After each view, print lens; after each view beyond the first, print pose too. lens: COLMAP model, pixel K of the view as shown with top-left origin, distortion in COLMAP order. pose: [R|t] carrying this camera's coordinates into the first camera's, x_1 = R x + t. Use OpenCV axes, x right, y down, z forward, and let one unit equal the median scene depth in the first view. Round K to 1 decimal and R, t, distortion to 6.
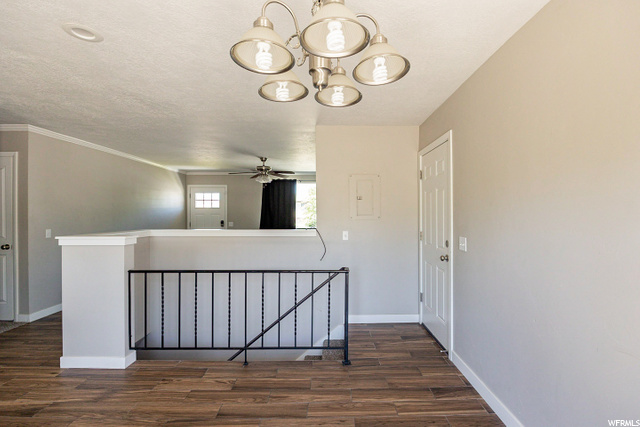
lens RADIAL K [[282.9, 0, 325.5], [0, 282.9, 212.4], [0, 0, 1]] dist [-0.003626, -0.000494]
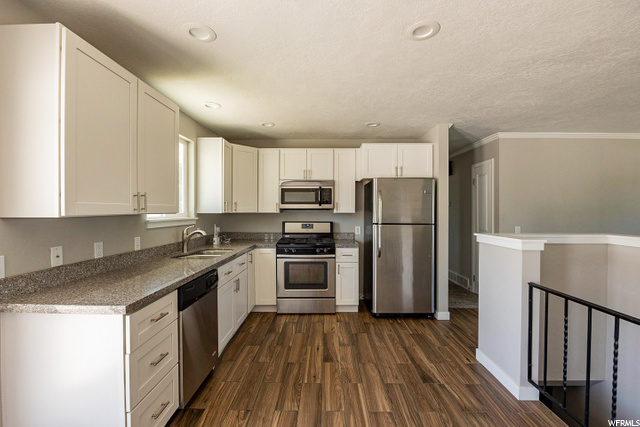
lens RADIAL K [[282.9, 0, 325.5], [0, 282.9, 212.4], [0, 0, 1]] dist [-0.003626, -0.000494]
pose [[0.012872, 0.004799, -0.999906, 0.096752], [0.000717, 0.999988, 0.004809, 0.002579], [0.999917, -0.000779, 0.012869, 0.420000]]
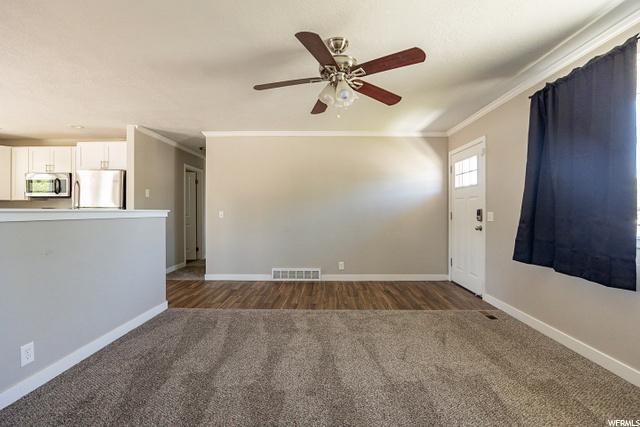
lens RADIAL K [[282.9, 0, 325.5], [0, 282.9, 212.4], [0, 0, 1]] dist [-0.003626, -0.000494]
pose [[-0.002326, 0.006122, -0.999979, 0.349876], [0.005437, 0.999967, 0.006110, 0.076168], [0.999983, -0.005423, -0.002360, 1.843909]]
